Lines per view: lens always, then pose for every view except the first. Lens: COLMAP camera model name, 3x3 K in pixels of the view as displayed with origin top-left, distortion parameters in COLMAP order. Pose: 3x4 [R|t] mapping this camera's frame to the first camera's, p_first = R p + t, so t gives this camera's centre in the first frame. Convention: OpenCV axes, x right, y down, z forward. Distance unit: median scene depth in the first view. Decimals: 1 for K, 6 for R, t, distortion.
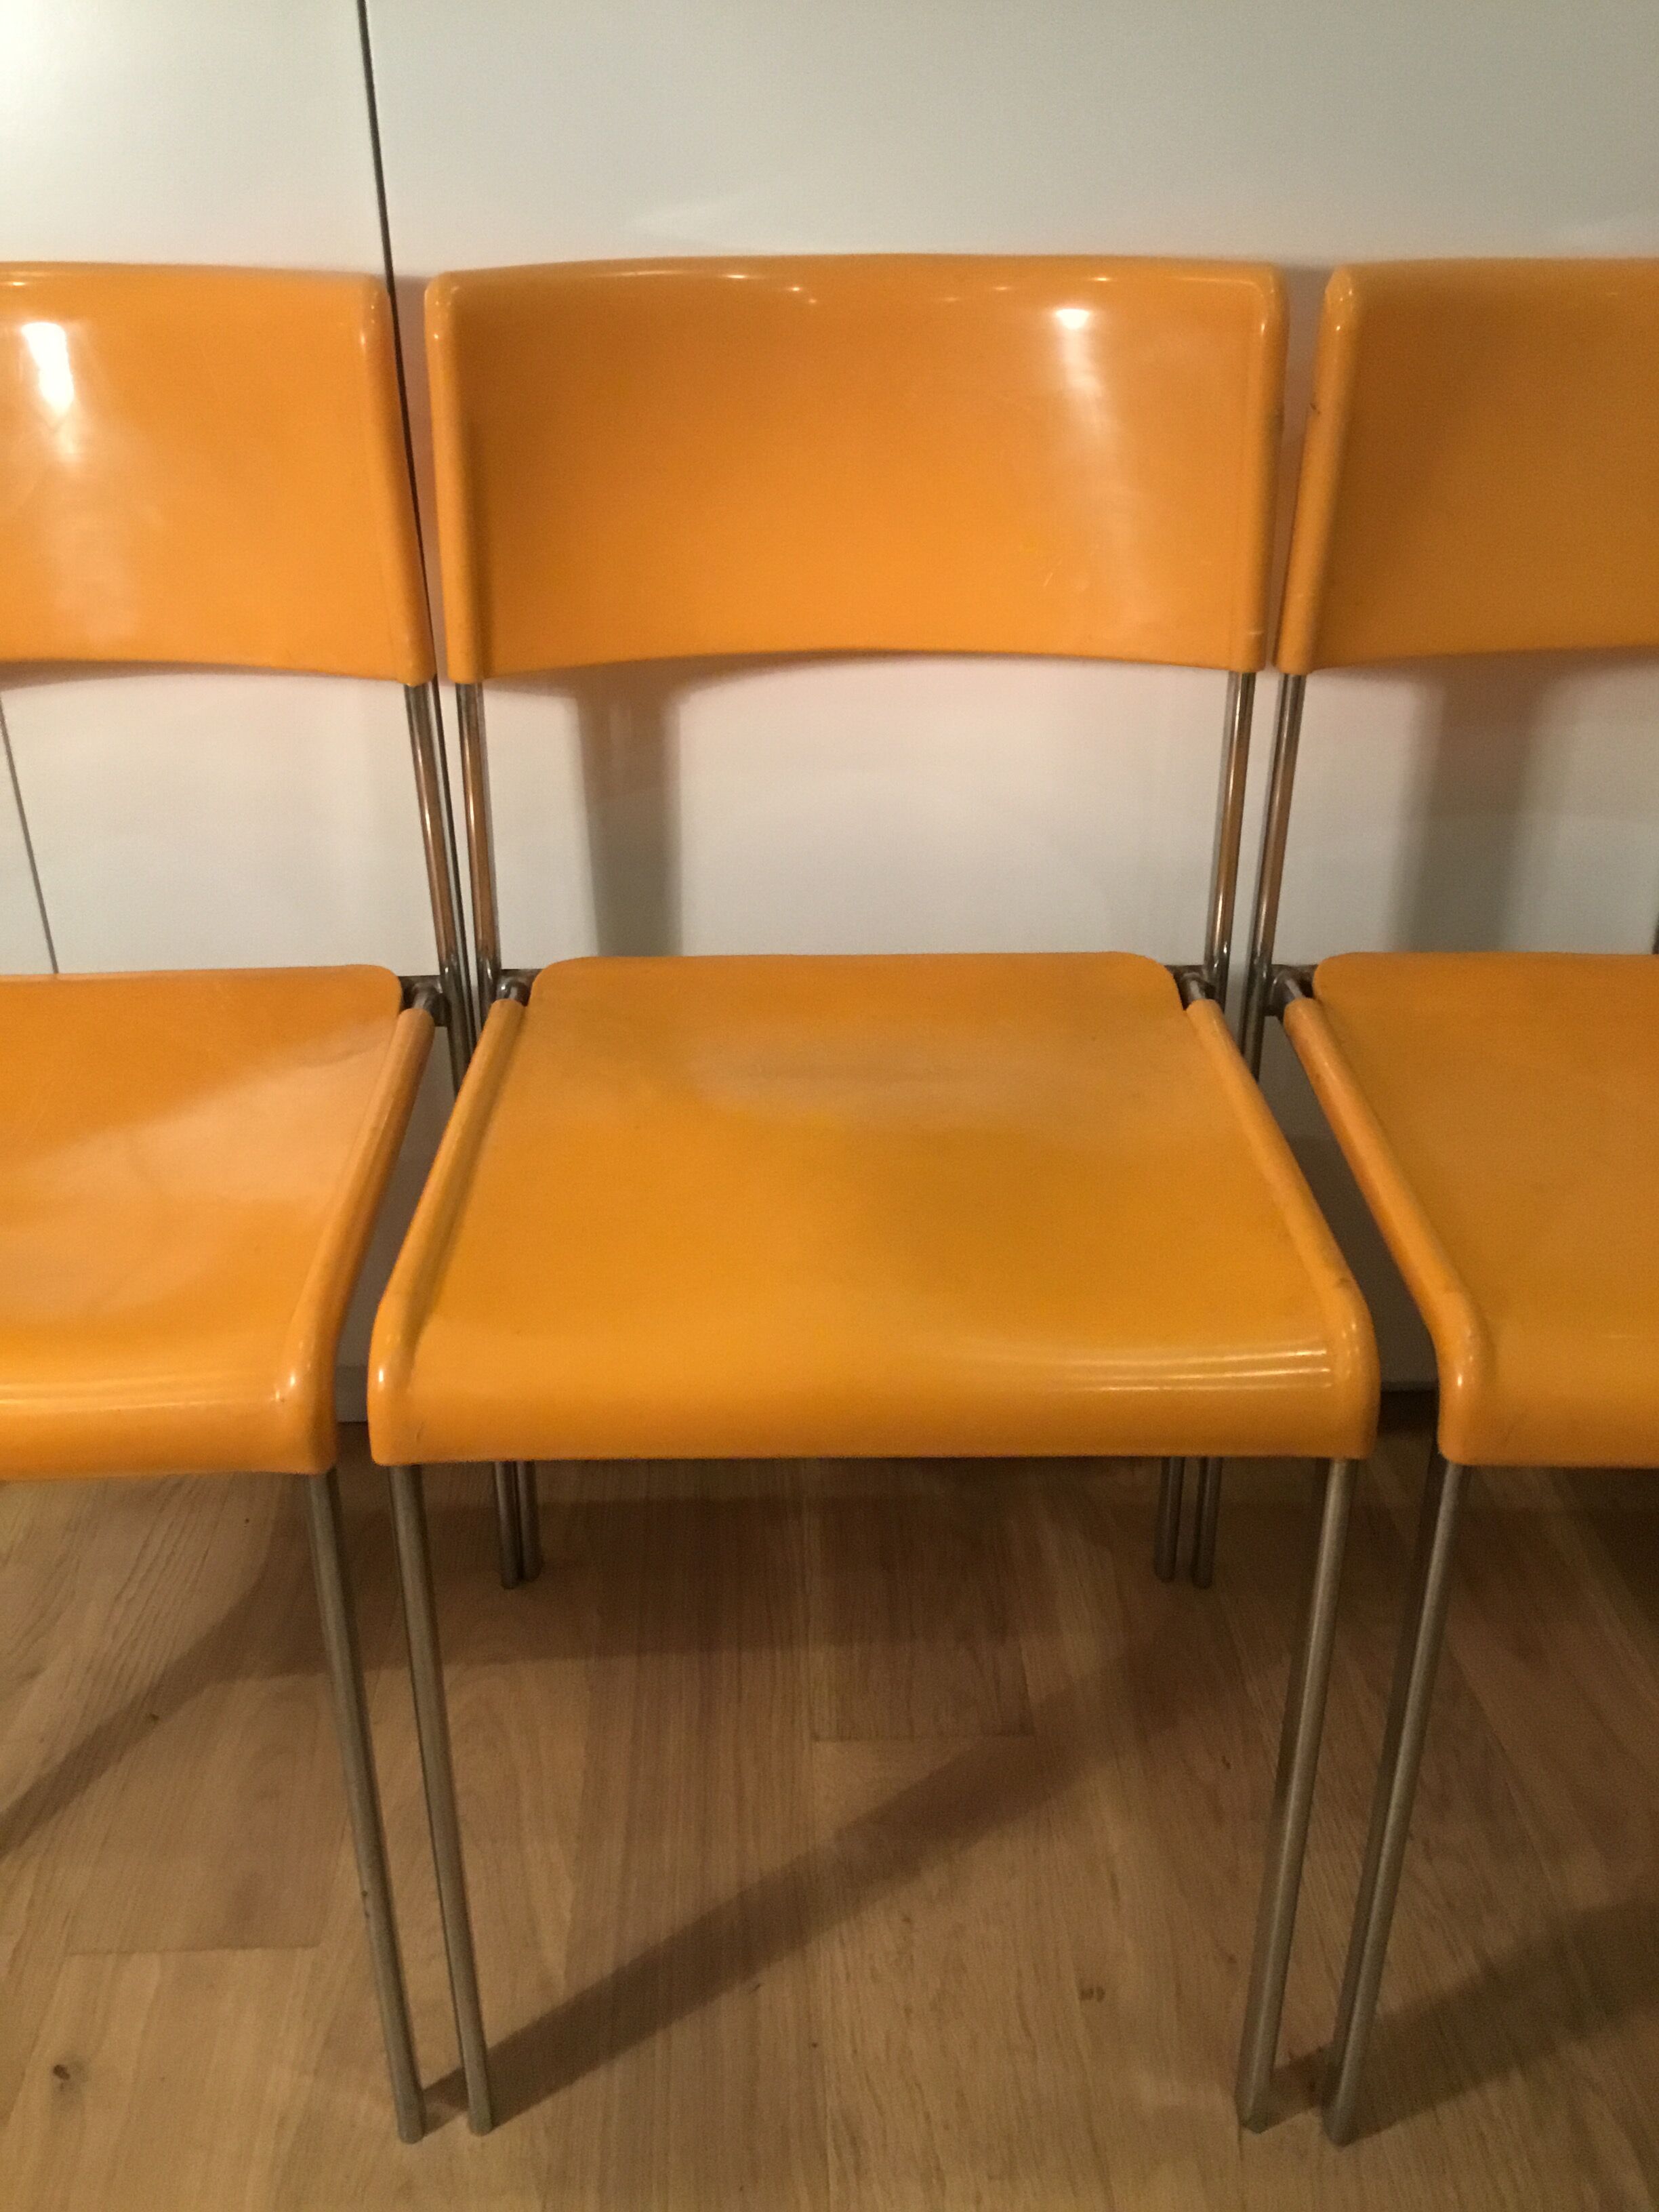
lens RADIAL K [[2007.1, 0, 816.0], [0, 2007.1, 1113.8], [0, 0, 1]] dist [-0.006363, -0.015487]
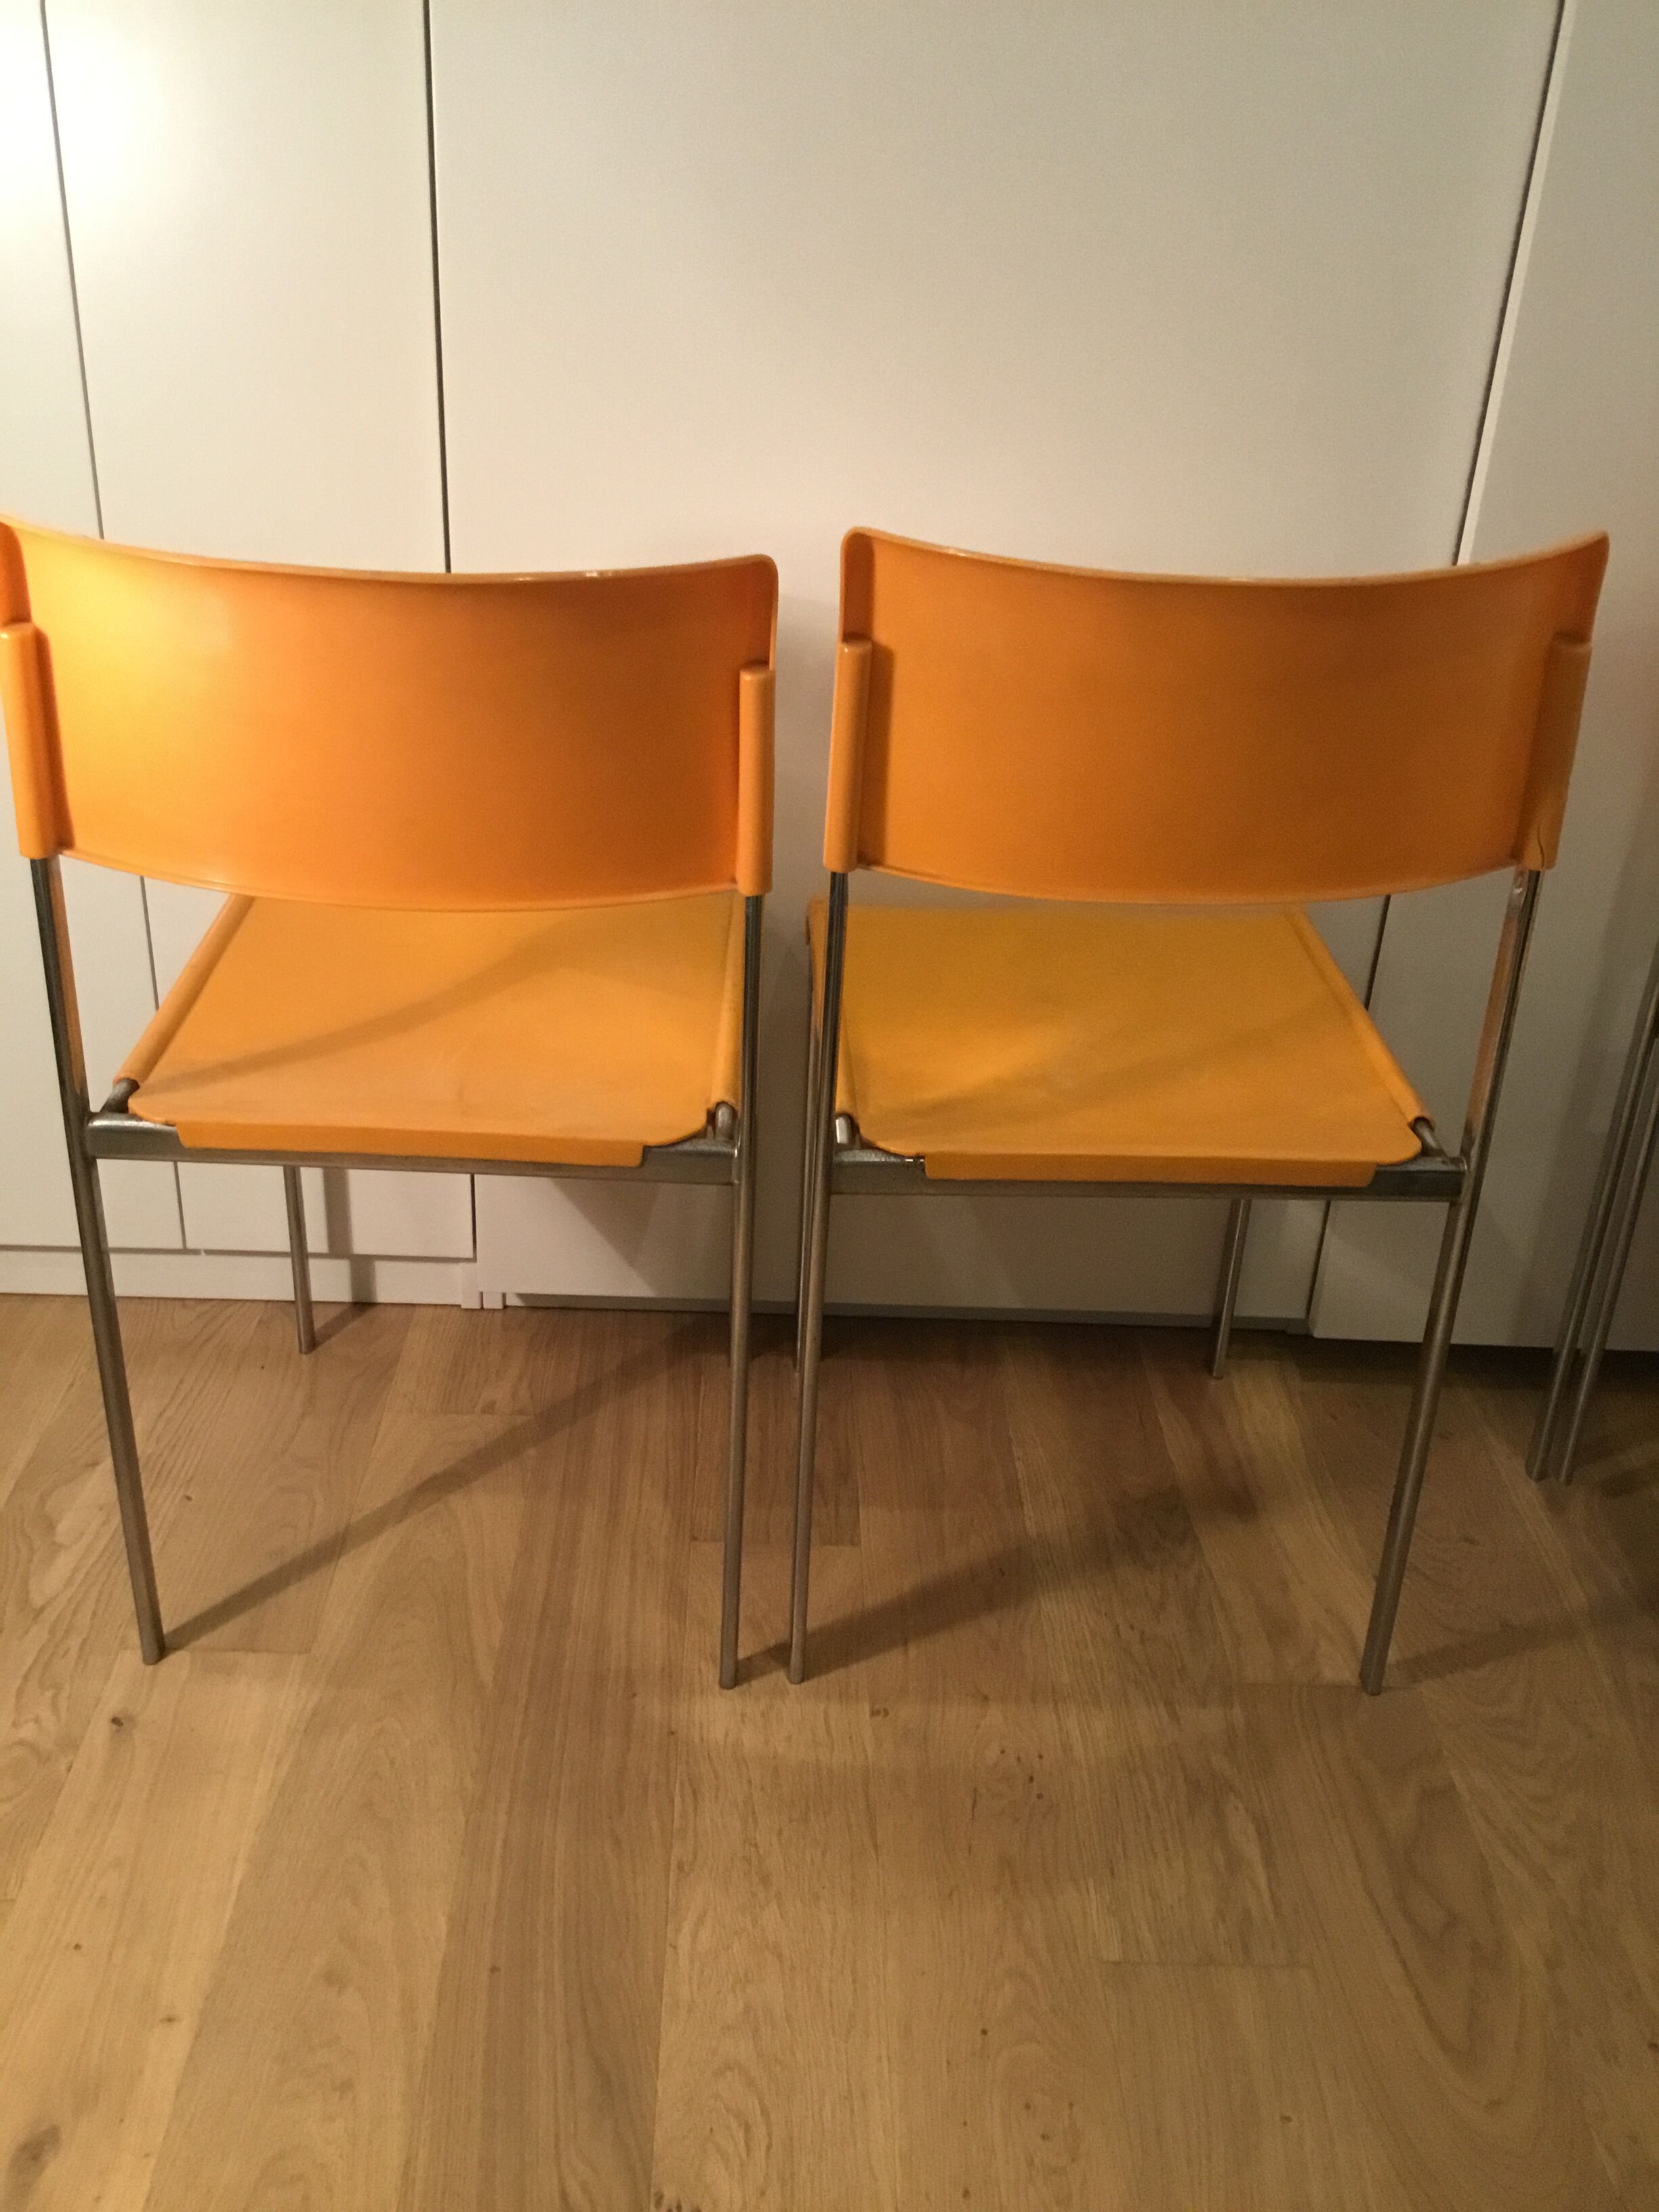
lens RADIAL K [[2024.3, 0, 820.6], [0, 2024.3, 1089.5], [0, 0, 1]] dist [0.008476, -0.004012]
pose [[0.998054, 0.060586, 0.014741, 0.051582], [-0.060011, 0.997521, -0.036740, 0.069498], [-0.016930, 0.035783, 0.999216, -0.385678]]
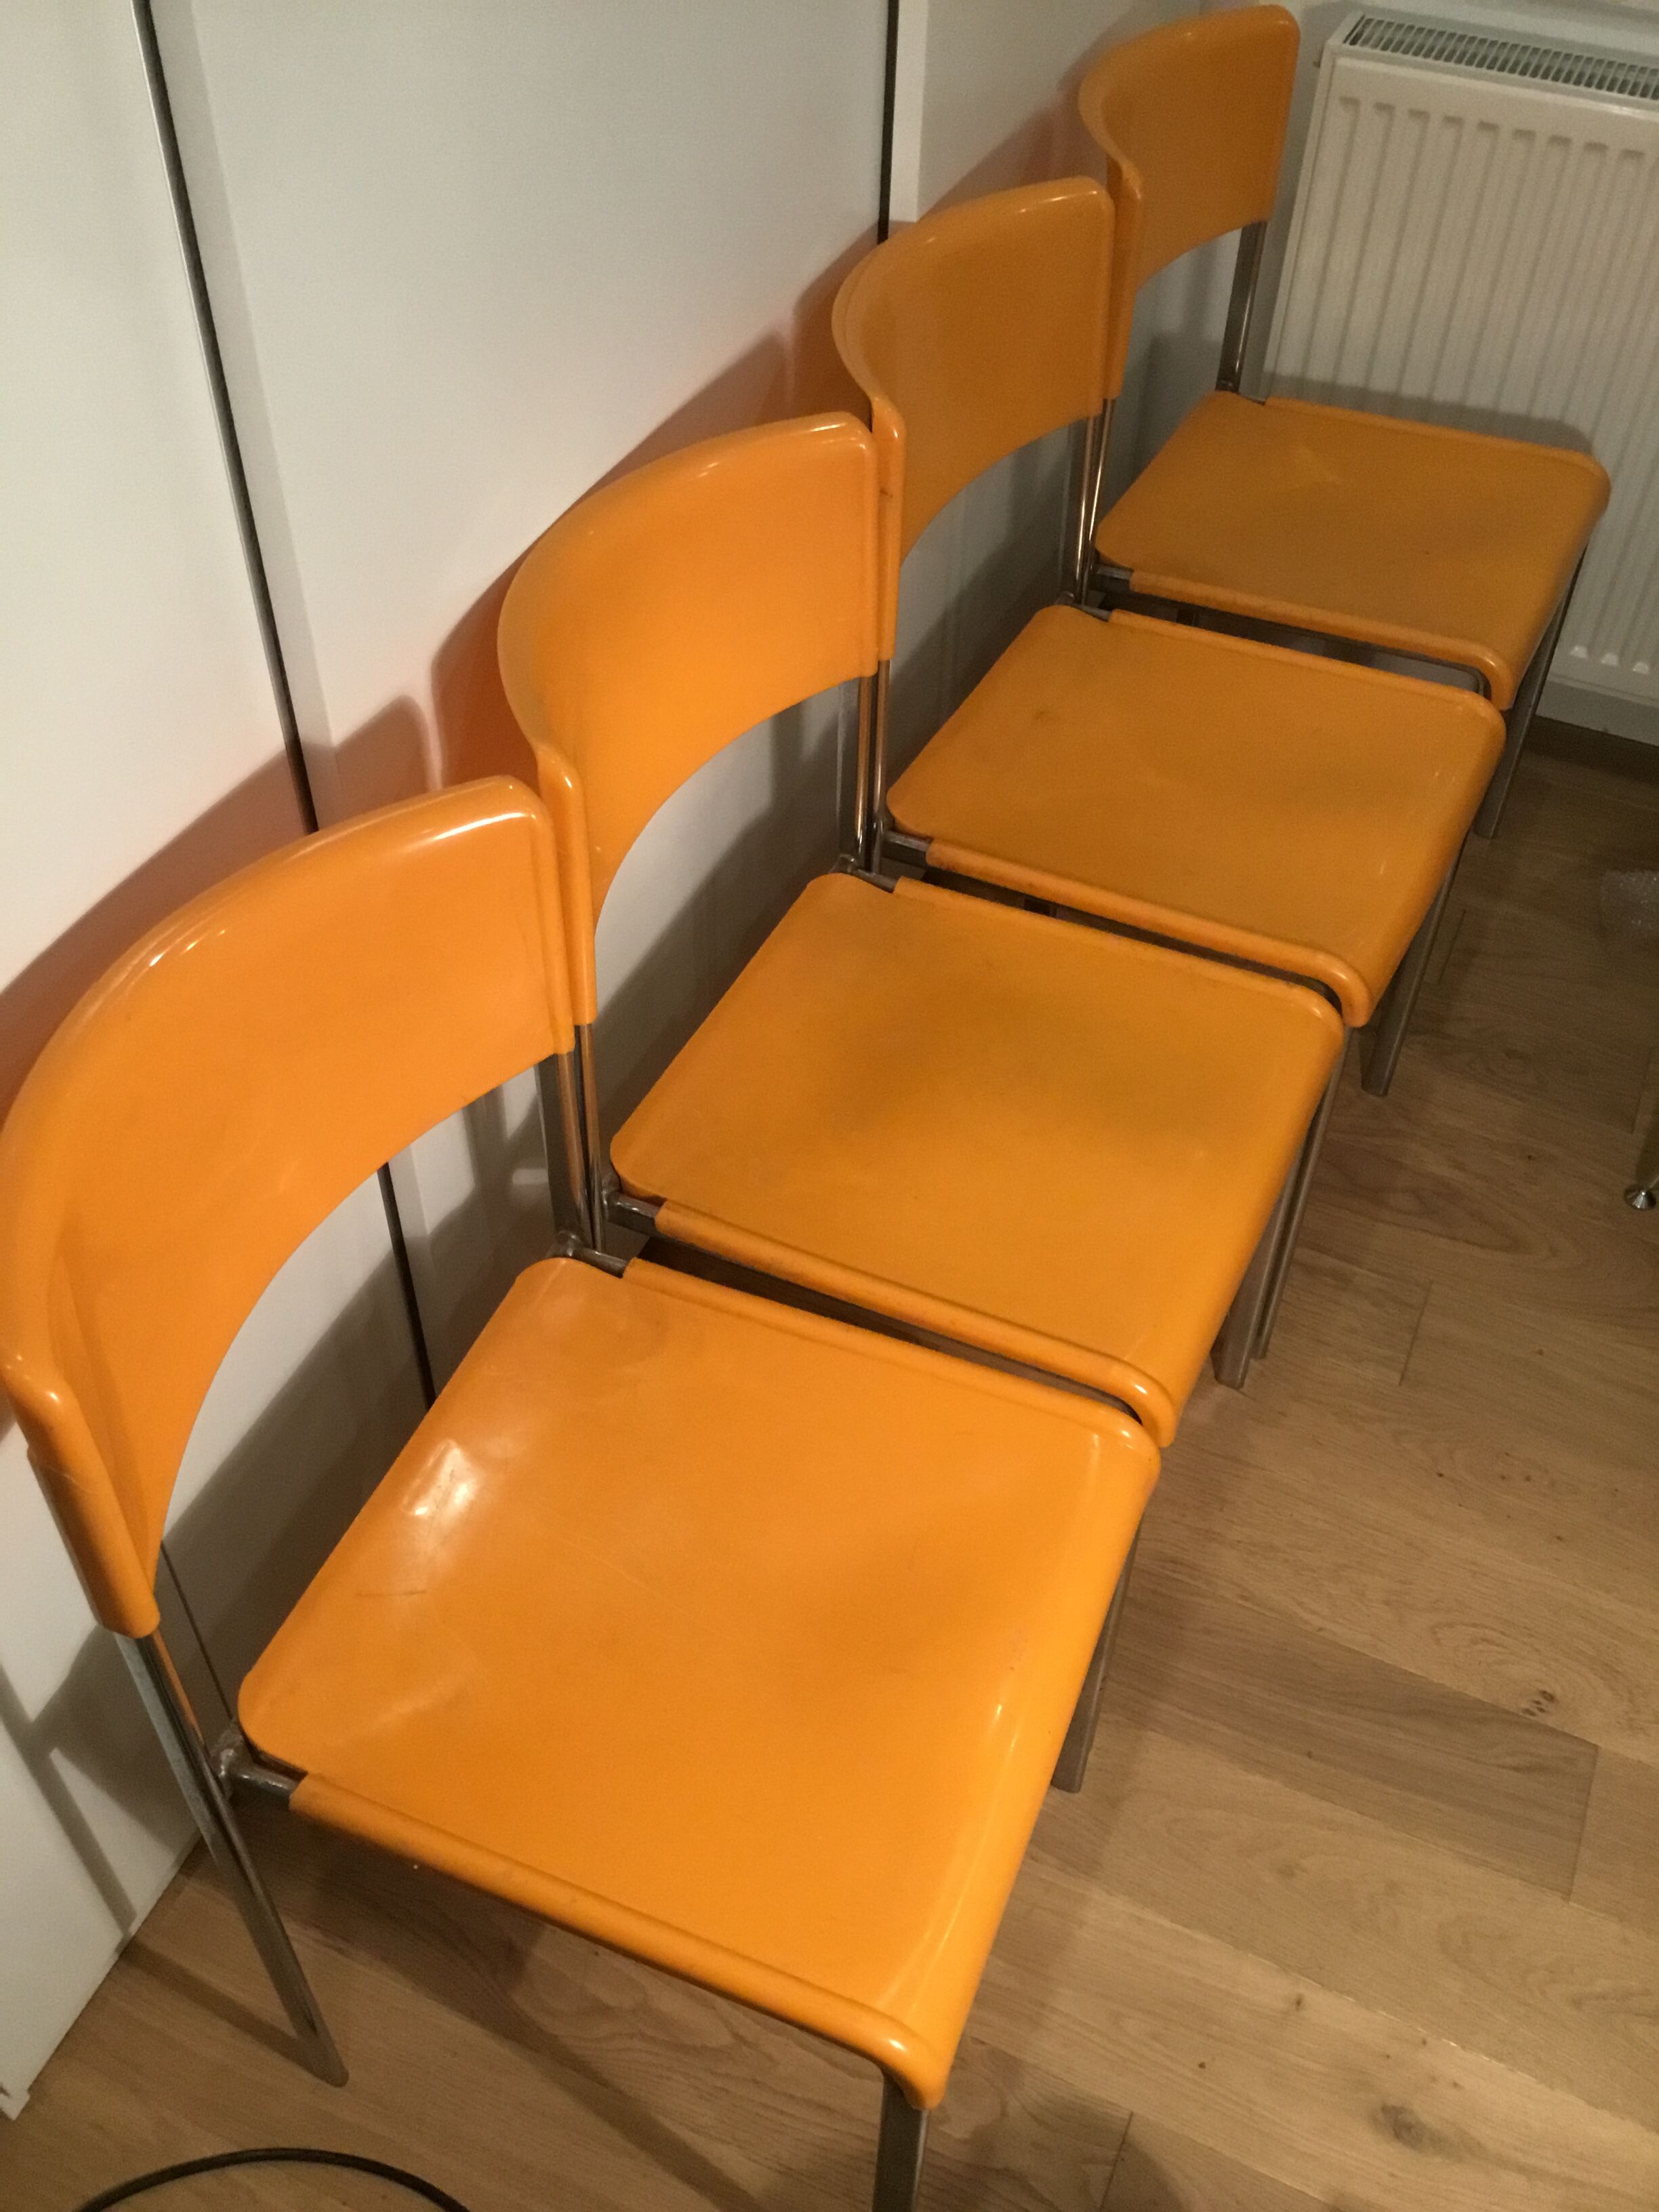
lens RADIAL K [[2024.3, 0, 820.6], [0, 2024.3, 1089.5], [0, 0, 1]] dist [0.008476, -0.004012]
pose [[0.439201, -0.629575, 0.640888, -0.887697], [0.398556, 0.775876, 0.489049, -0.695636], [-0.805143, 0.040639, 0.591687, 0.201849]]
